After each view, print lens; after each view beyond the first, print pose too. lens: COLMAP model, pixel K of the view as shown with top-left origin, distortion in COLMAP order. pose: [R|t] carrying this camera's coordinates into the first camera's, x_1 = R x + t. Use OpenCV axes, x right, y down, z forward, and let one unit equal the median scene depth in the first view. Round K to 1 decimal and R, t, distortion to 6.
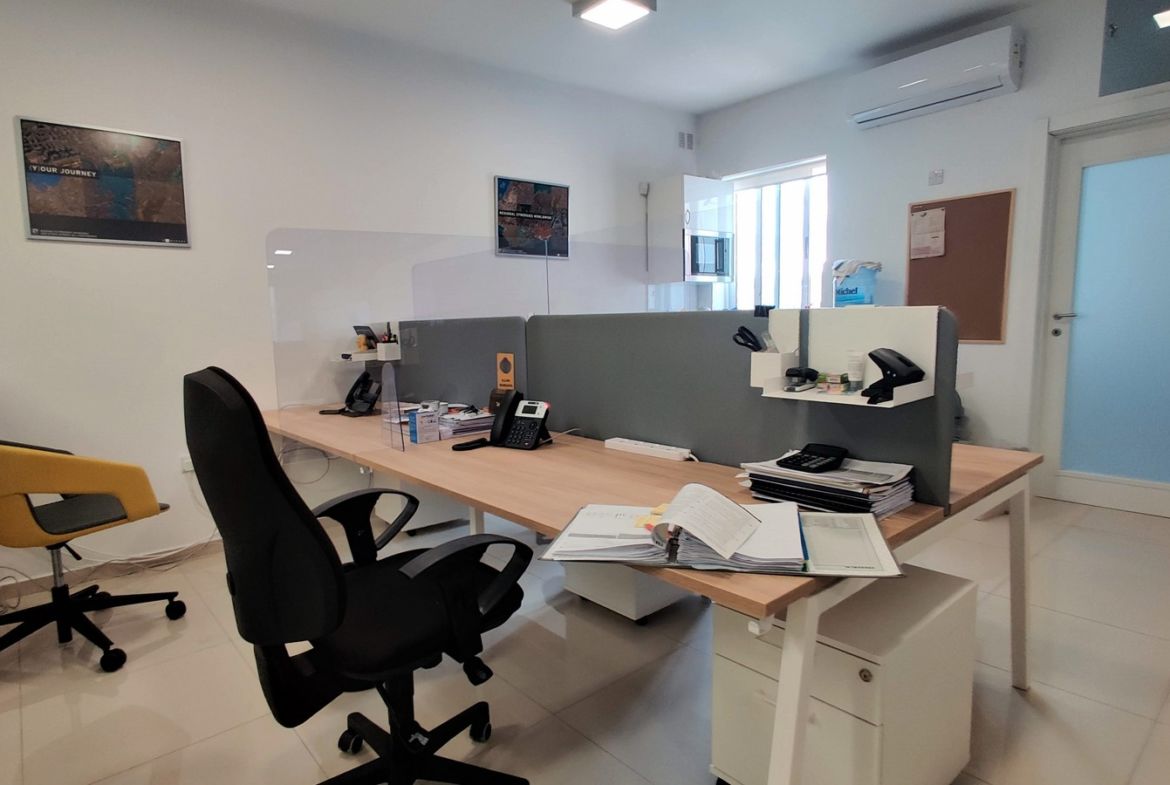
lens RADIAL K [[624.9, 0, 584.4], [0, 624.9, 395.7], [0, 0, 1]] dist [0.000464, 0.007896]
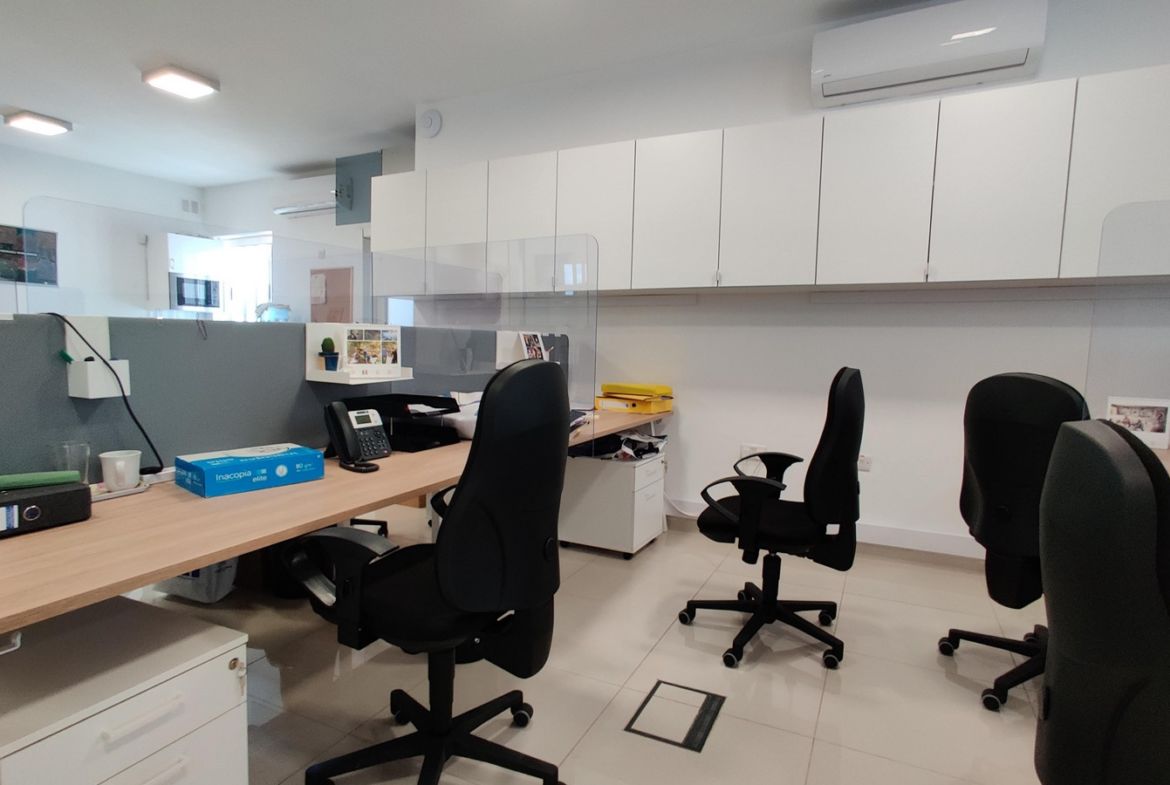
lens RADIAL K [[624.9, 0, 584.4], [0, 624.9, 395.7], [0, 0, 1]] dist [0.000464, 0.007896]
pose [[0.923365, 0.006544, 0.383867, 0.494644], [0.013305, 0.998709, -0.049030, 0.088757], [-0.383692, 0.050380, 0.922086, -0.629899]]
